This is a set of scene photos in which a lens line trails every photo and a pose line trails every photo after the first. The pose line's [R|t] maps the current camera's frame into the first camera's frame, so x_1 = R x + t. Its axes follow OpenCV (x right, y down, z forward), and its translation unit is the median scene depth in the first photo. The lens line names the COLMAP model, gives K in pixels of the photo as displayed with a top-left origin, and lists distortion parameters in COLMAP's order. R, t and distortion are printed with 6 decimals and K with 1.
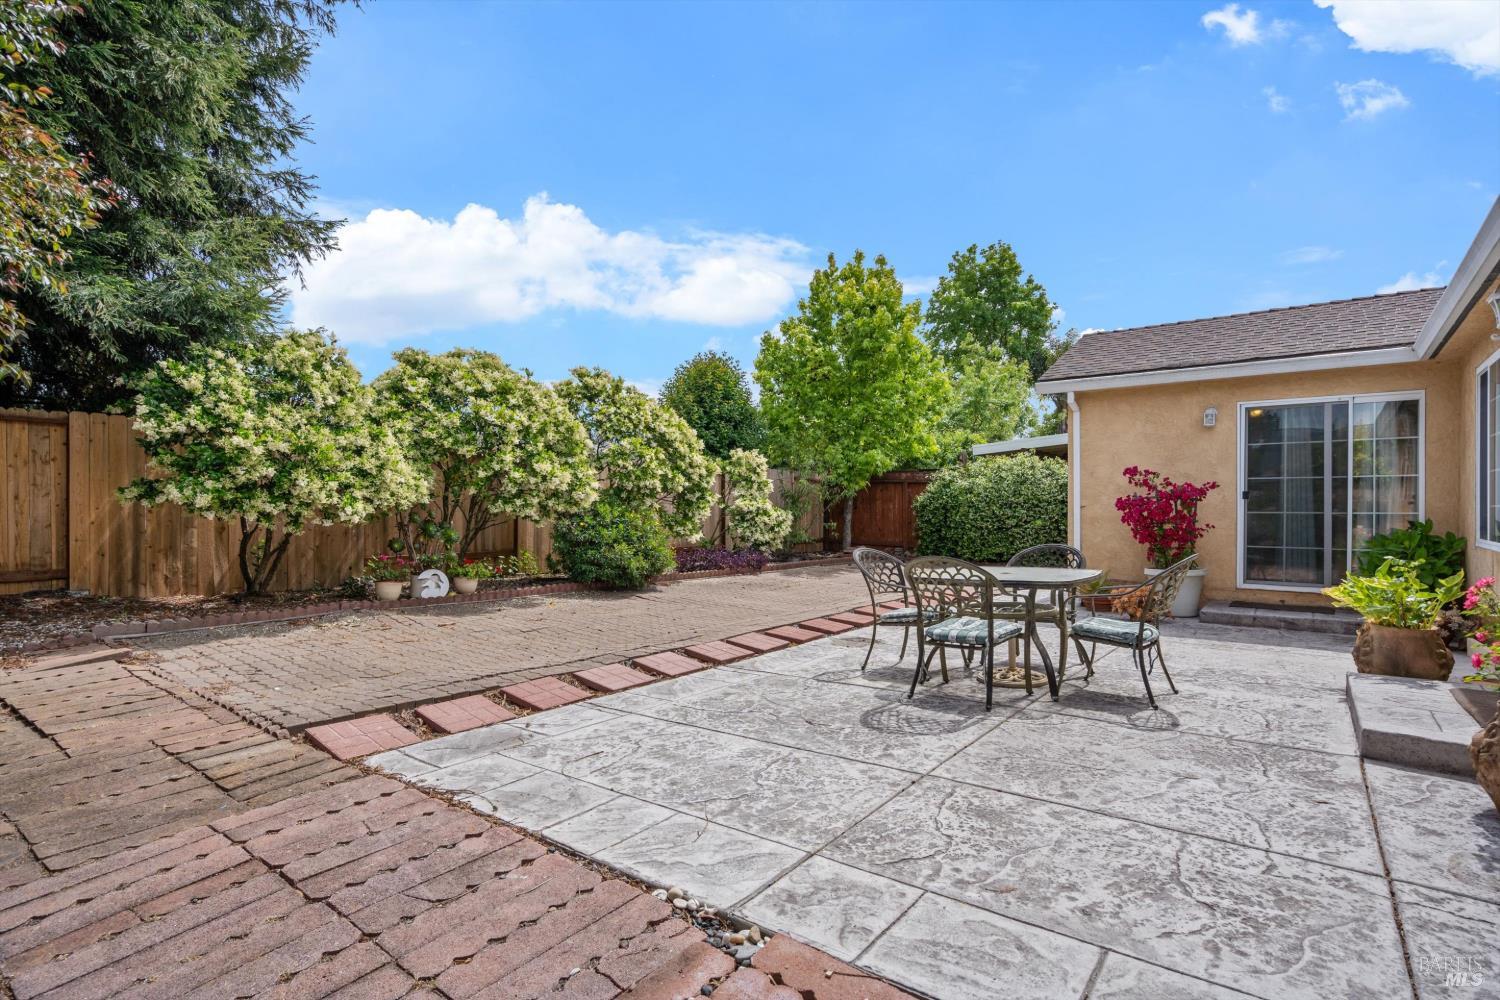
lens RADIAL K [[705.4, 0, 751.9], [0, 705.4, 507.3], [0, 0, 1]] dist [0.002215, -0.000223]
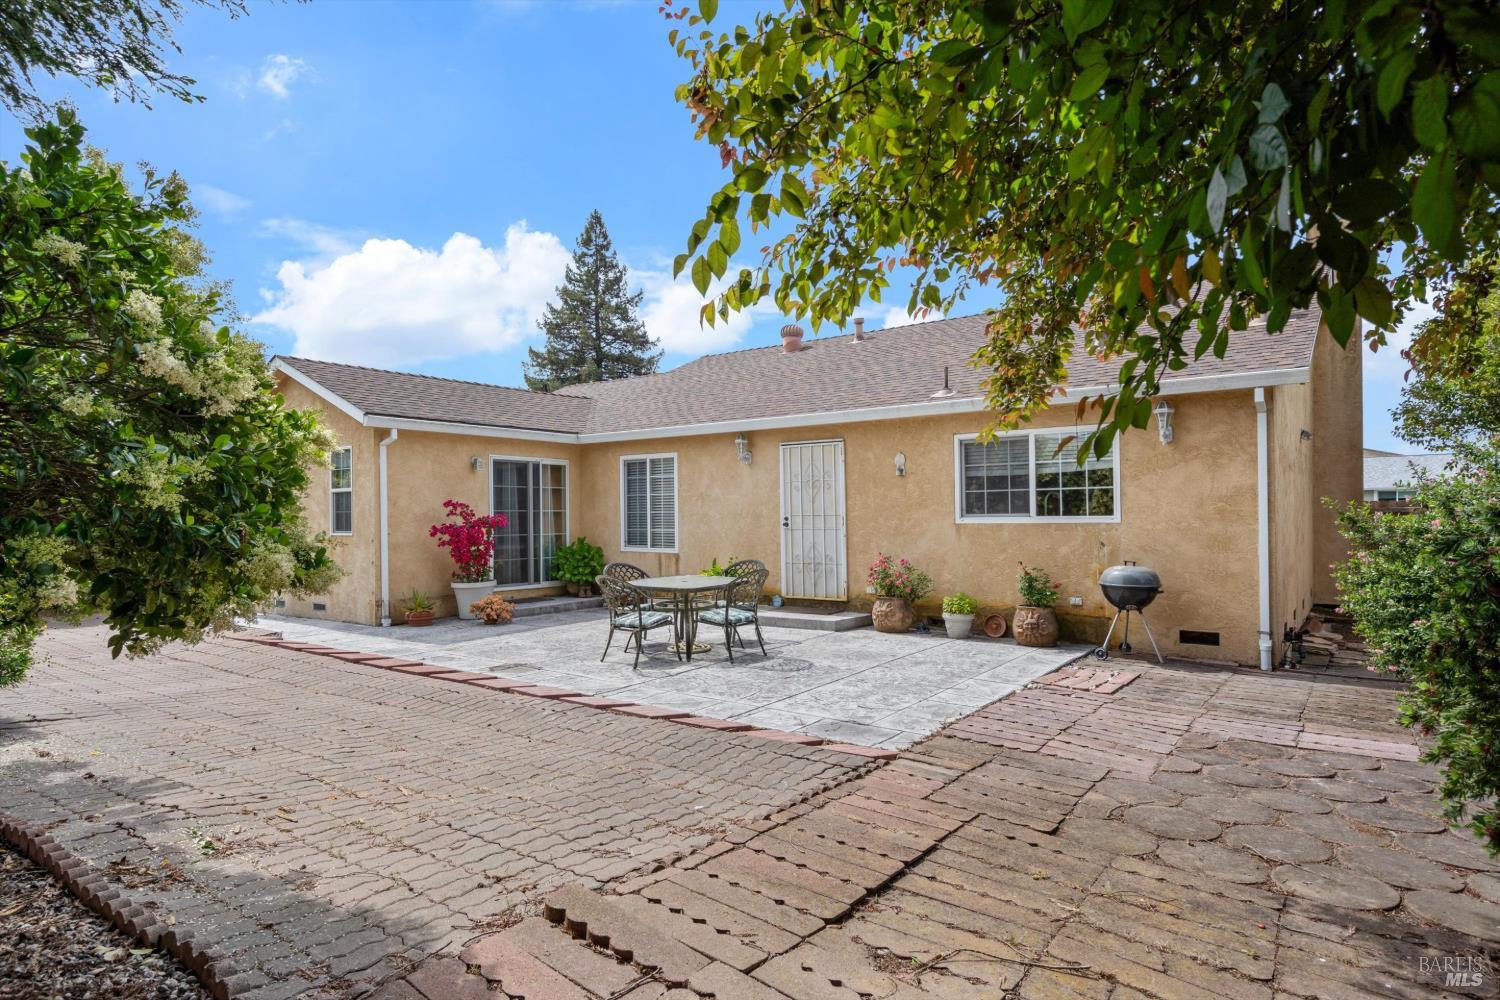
lens RADIAL K [[757.0, 0, 739.7], [0, 757.0, 501.5], [0, 0, 1]] dist [0.002652, 0.000541]
pose [[0.037586, 0.025565, 0.998966, -0.937836], [0.004181, 0.999660, -0.025740, -0.024270], [-0.999285, 0.005144, 0.037467, 0.605685]]
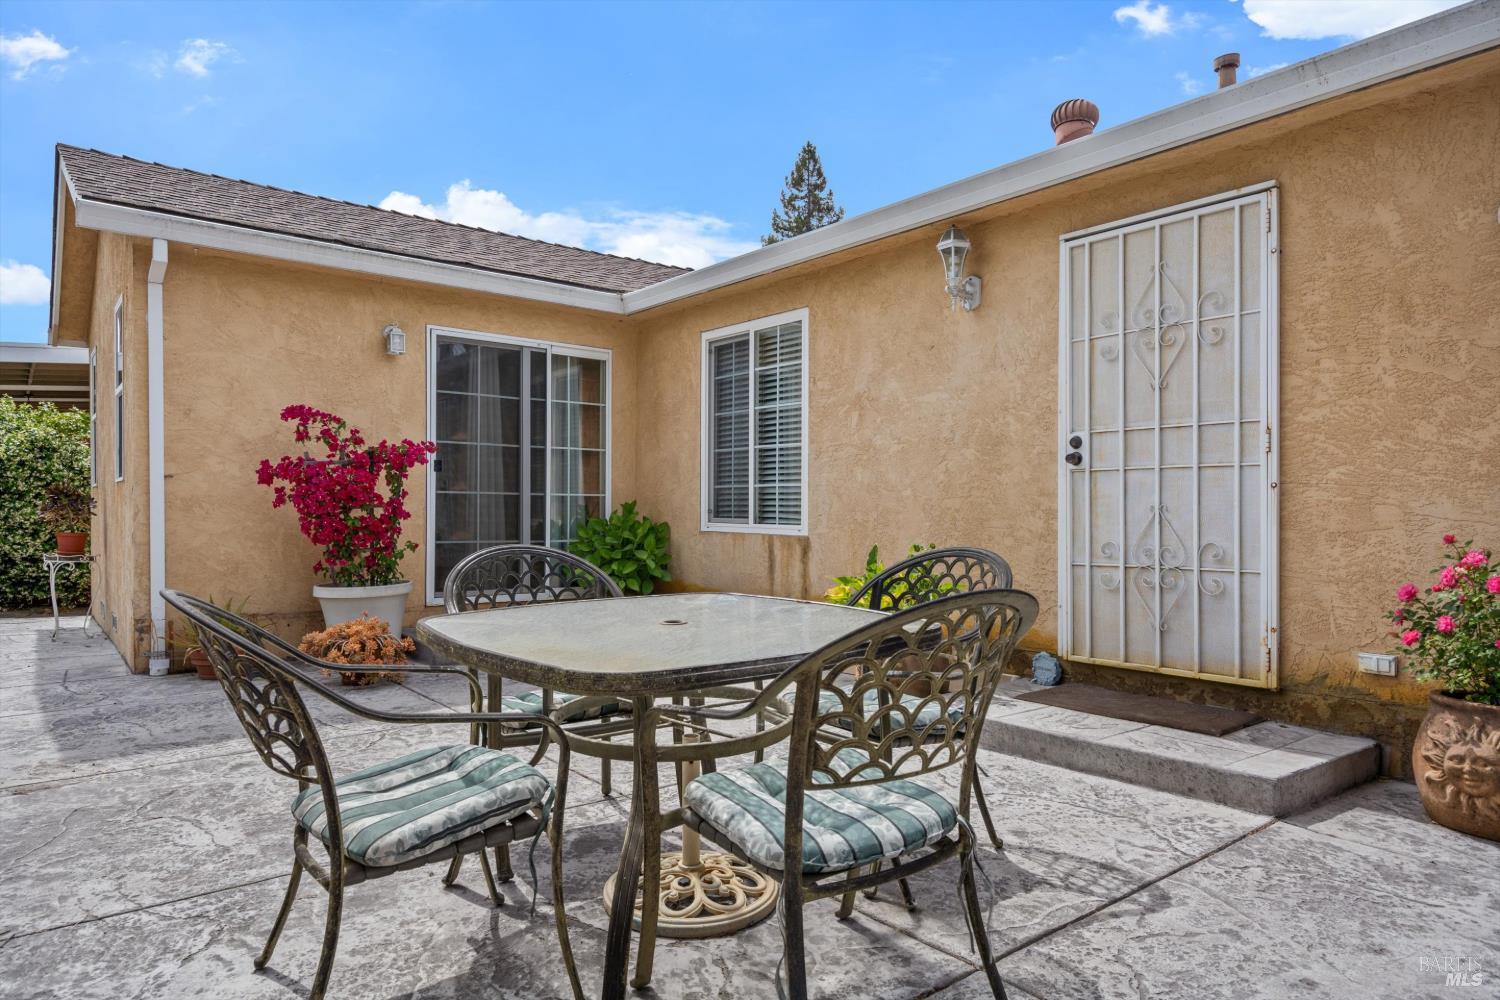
lens RADIAL K [[926.1, 0, 747.5], [0, 926.1, 509.9], [0, 0, 1]] dist [-0.001590, -0.002003]
pose [[0.275653, 0.003840, 0.961250, -0.078374], [-0.012376, 0.999923, -0.000446, 0.026616], [-0.961178, -0.011773, 0.275680, 0.612948]]
